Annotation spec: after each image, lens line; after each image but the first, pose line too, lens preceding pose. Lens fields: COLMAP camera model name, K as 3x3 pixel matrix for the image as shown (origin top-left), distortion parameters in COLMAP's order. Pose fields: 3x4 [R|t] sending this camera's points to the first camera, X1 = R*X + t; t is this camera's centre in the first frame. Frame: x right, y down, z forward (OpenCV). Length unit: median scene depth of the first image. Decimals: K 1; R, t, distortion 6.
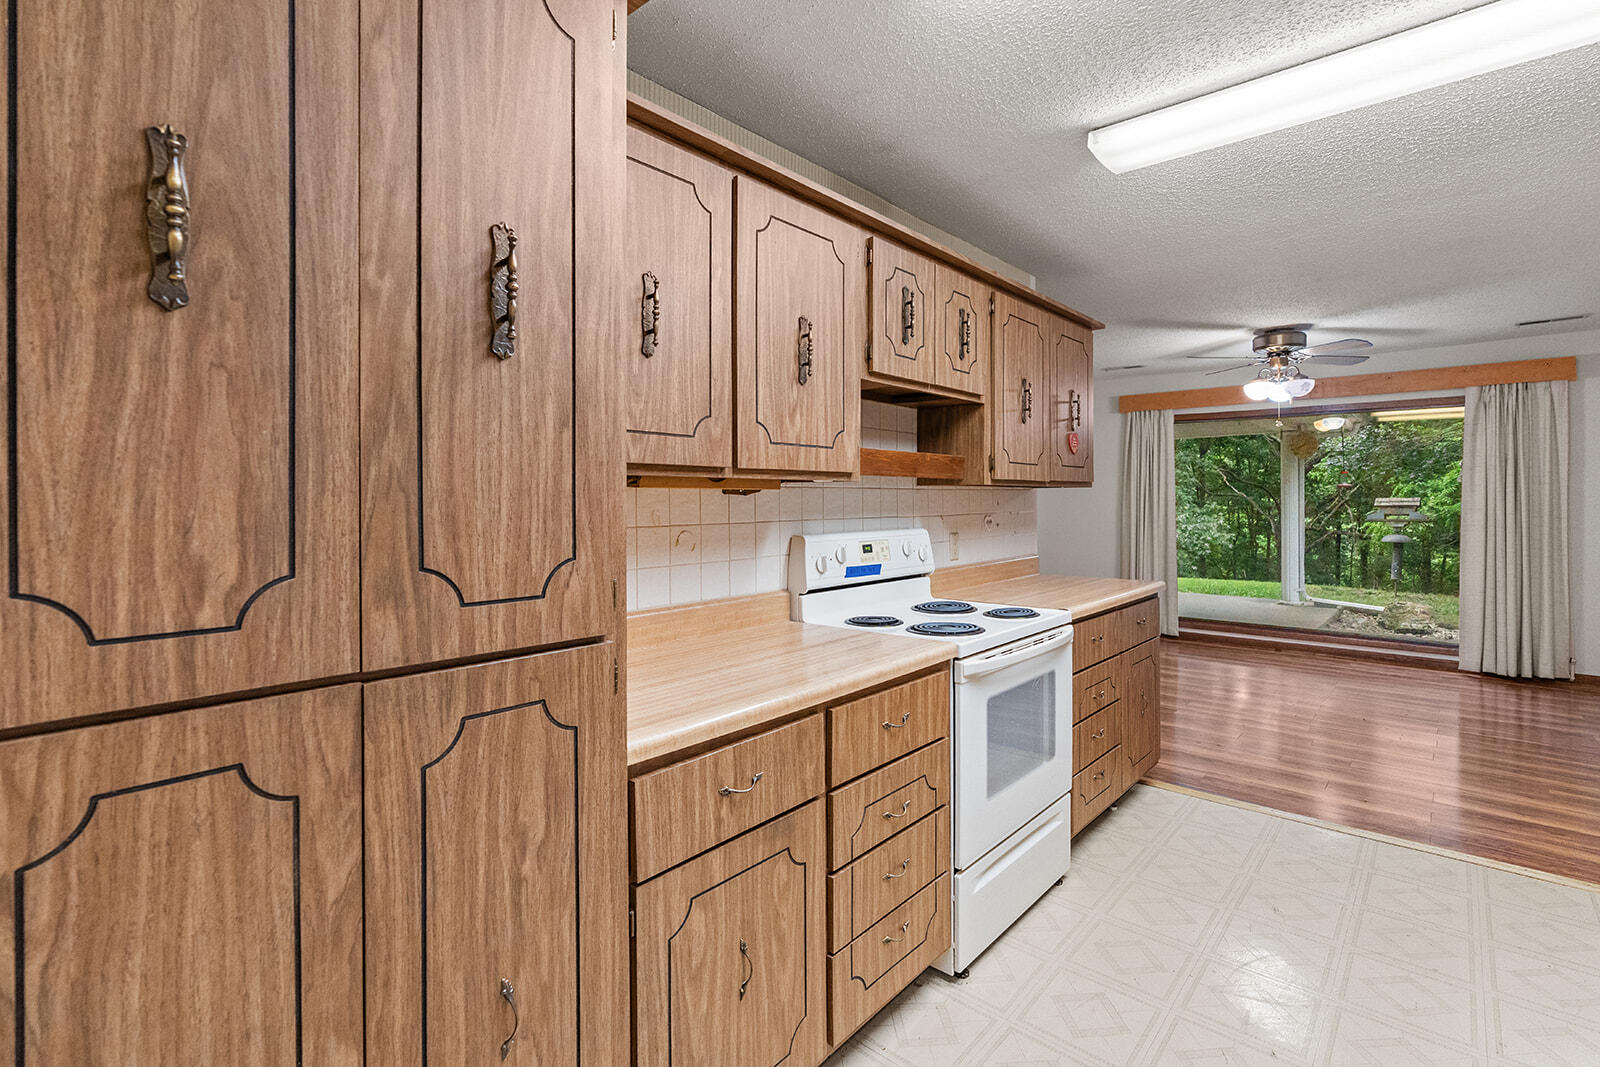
lens RADIAL K [[744.4, 0, 813.1], [0, 744.4, 499.2], [0, 0, 1]] dist [-0.004315, 0.000206]
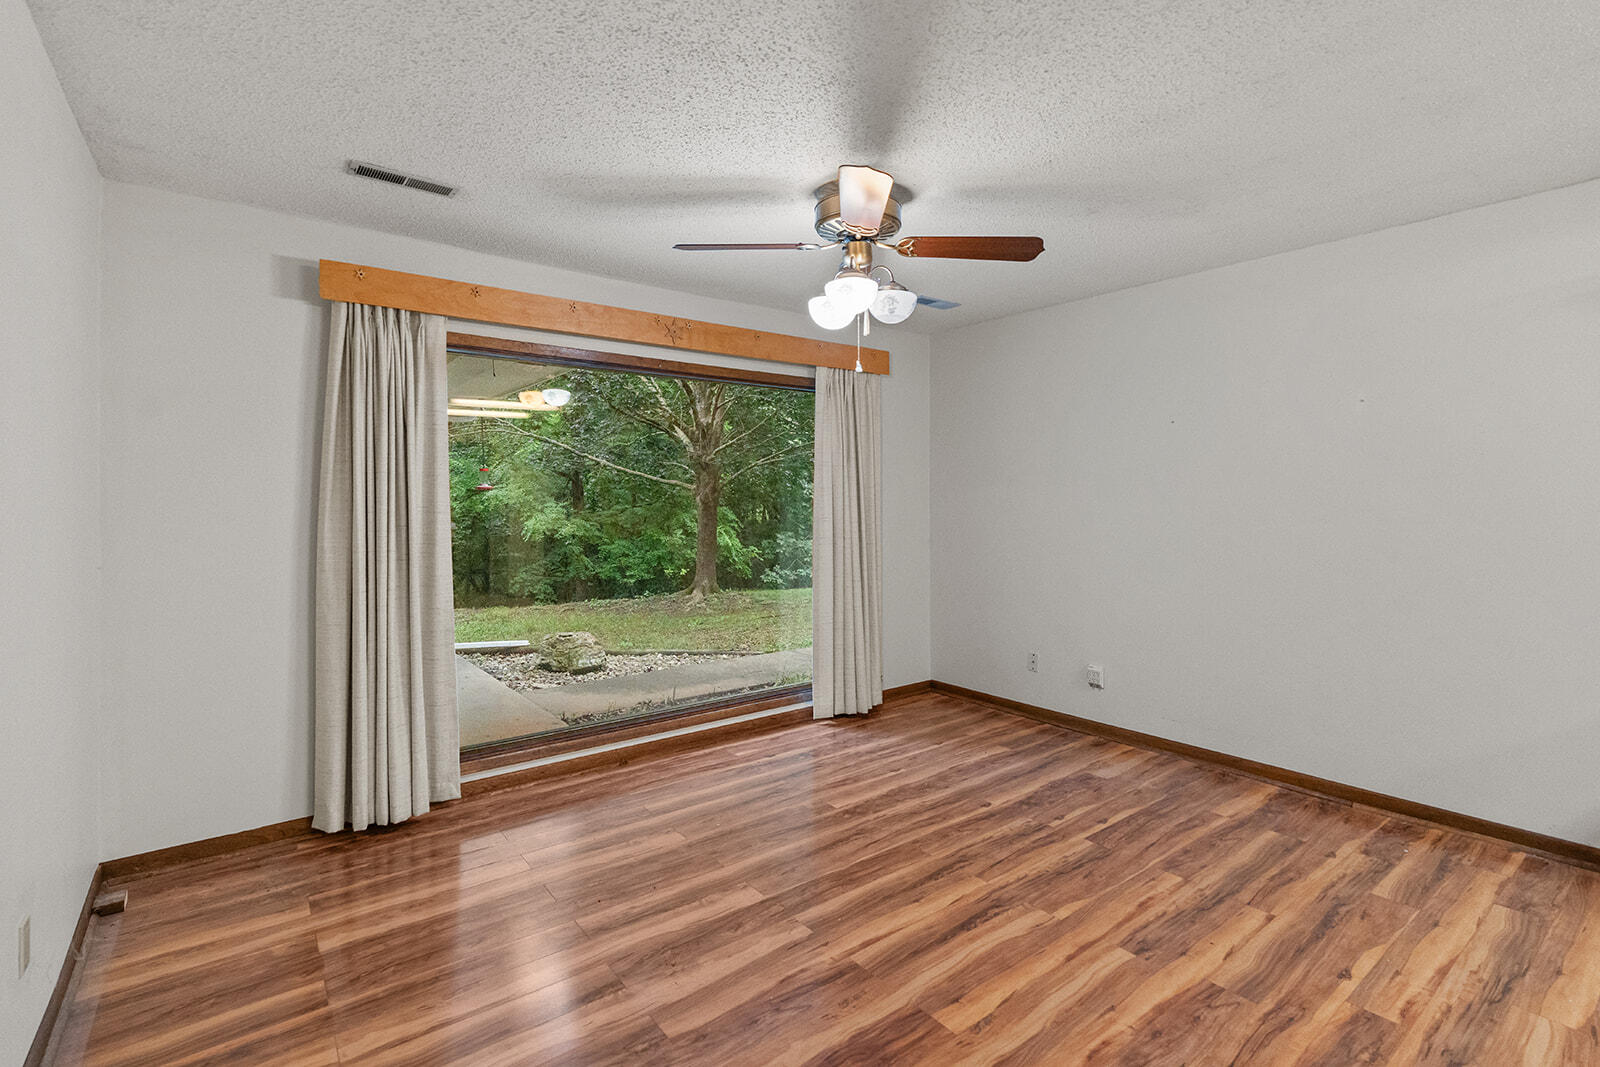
lens RADIAL K [[744.4, 0, 813.1], [0, 744.4, 499.2], [0, 0, 1]] dist [-0.004315, 0.000206]
pose [[0.188872, 0.001361, 0.982001, 0.066314], [0.004590, 0.999987, -0.002269, -0.004002], [-0.981991, 0.004935, 0.188863, 0.681788]]
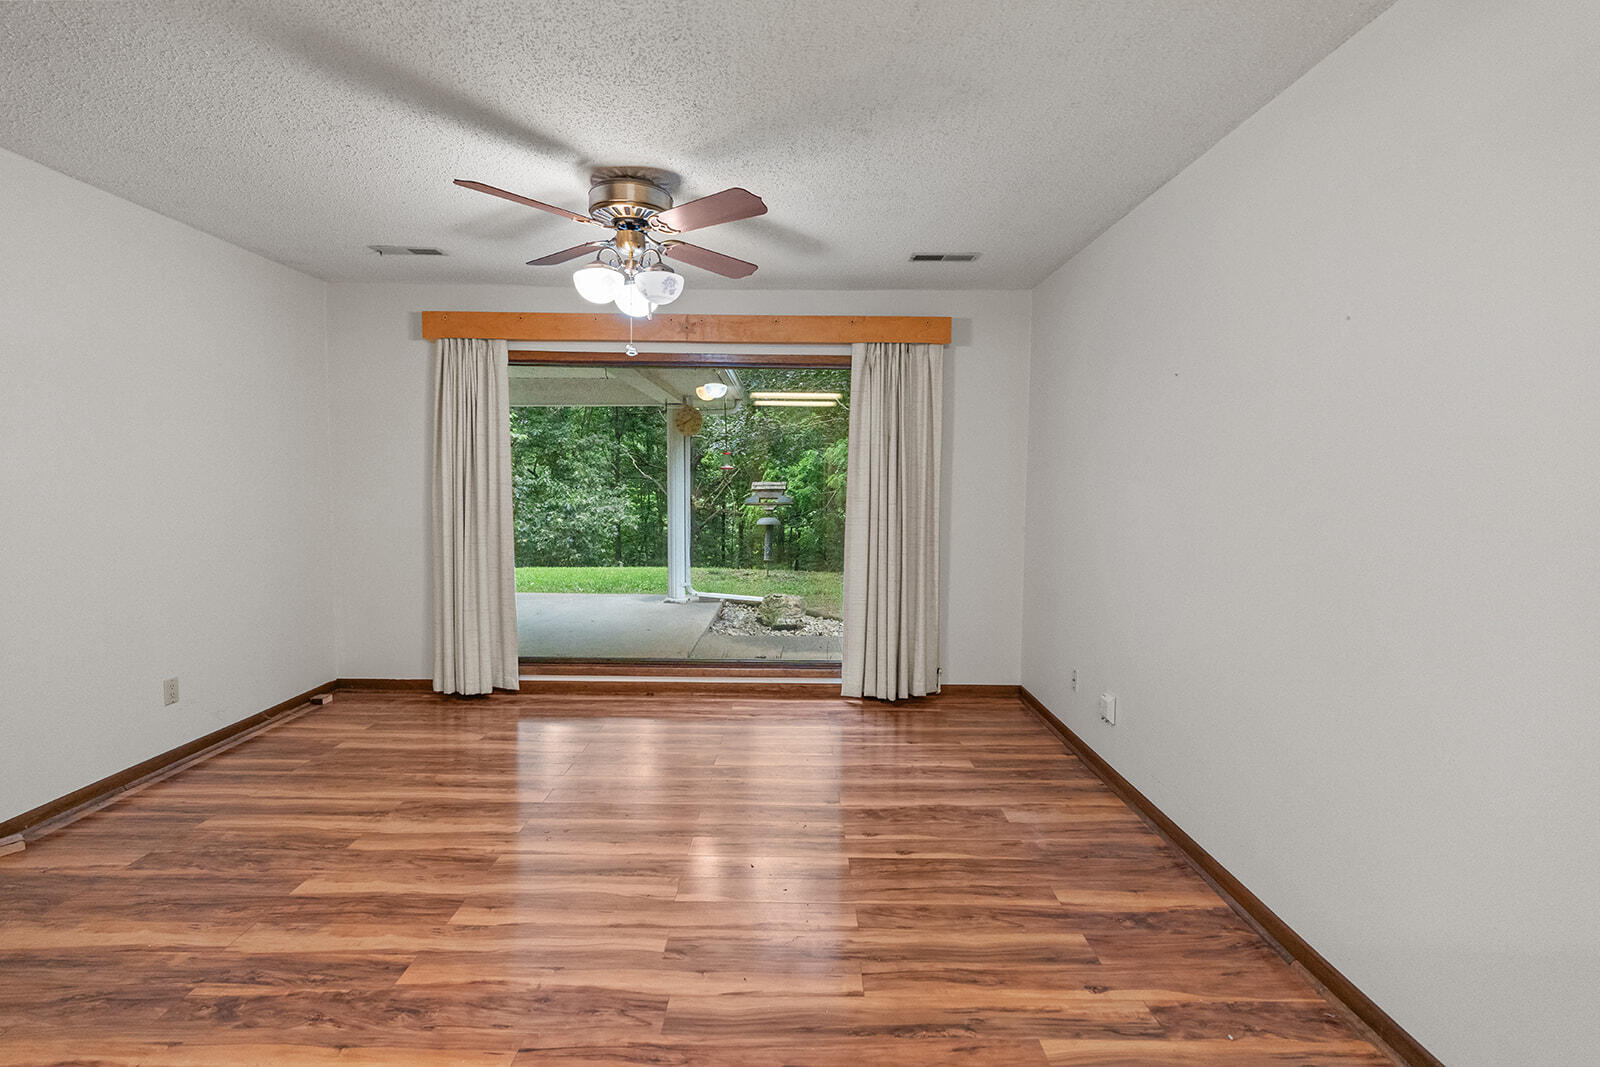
lens RADIAL K [[724.6, 0, 800.0], [0, 724.6, 533.5], [0, 0, 1]] dist [-0.004477, -0.000285]
pose [[0.752008, -0.037785, 0.658070, 0.257497], [-0.010666, 0.997527, 0.069464, -0.001535], [-0.659067, -0.059256, 0.749746, 0.357168]]
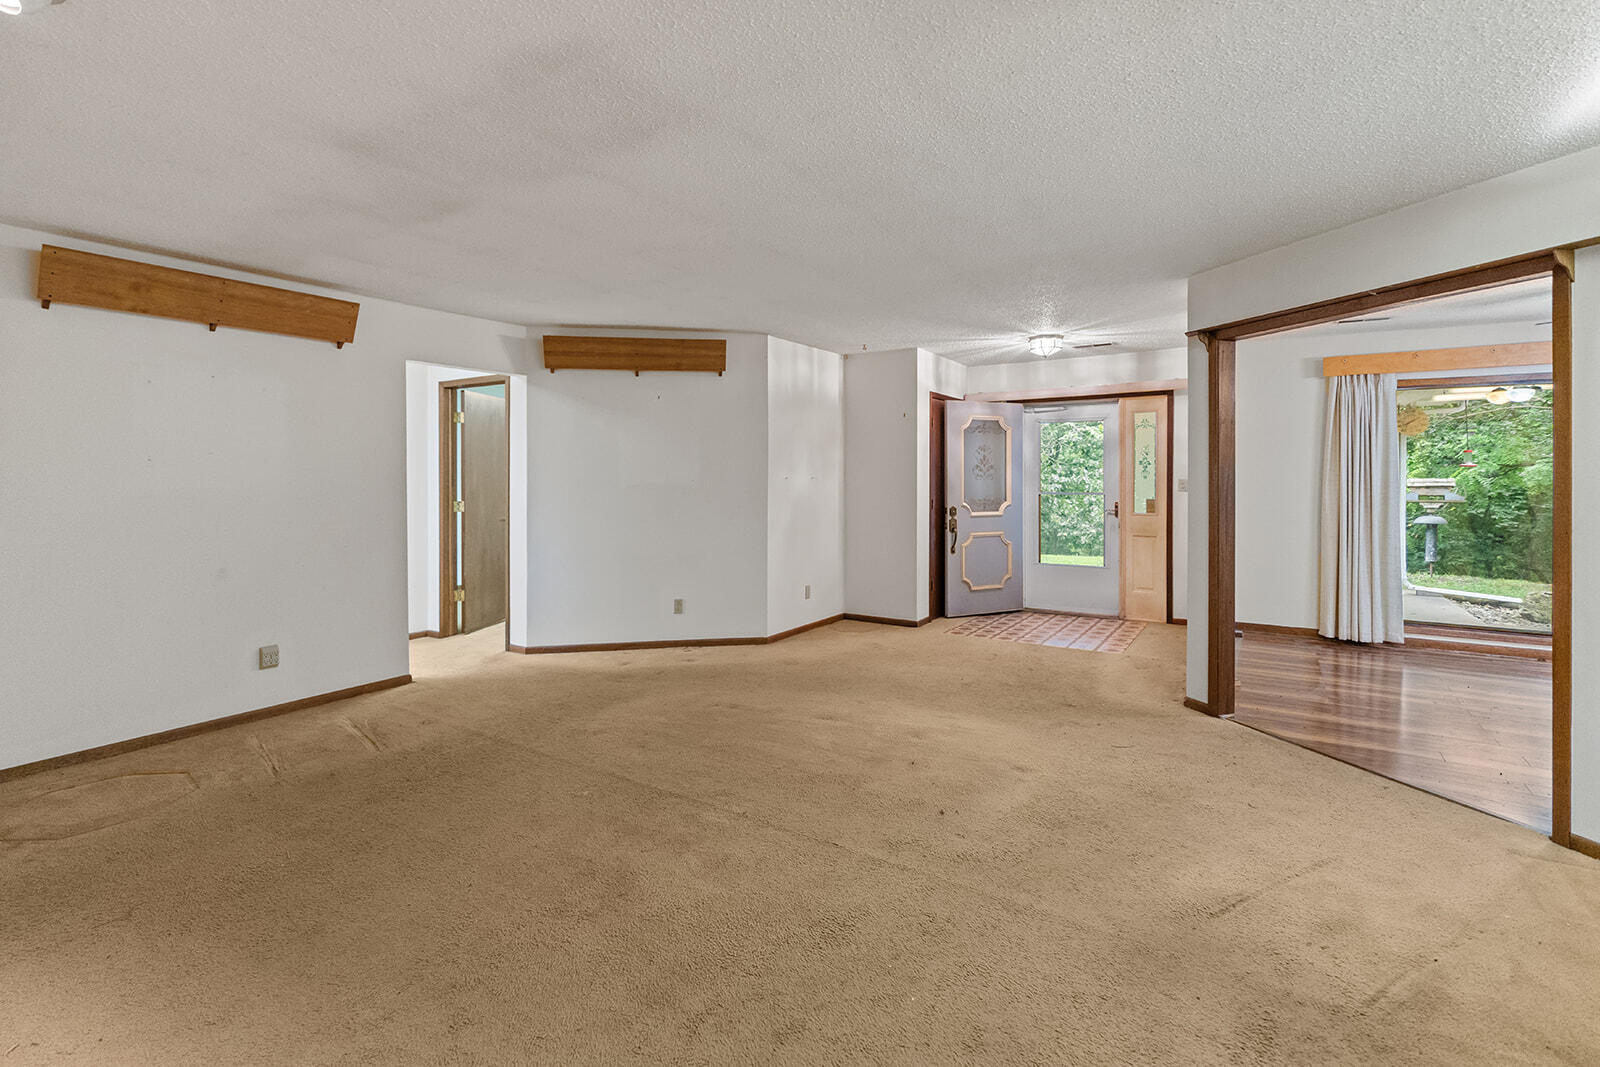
lens RADIAL K [[736.9, 0, 799.2], [0, 736.9, 475.2], [0, 0, 1]] dist [-0.000526, -0.000020]
pose [[0.988806, 0.003896, 0.149159, -0.306435], [-0.003490, 0.999989, -0.002983, -0.000753], [-0.149169, 0.002429, 0.988809, 0.276364]]
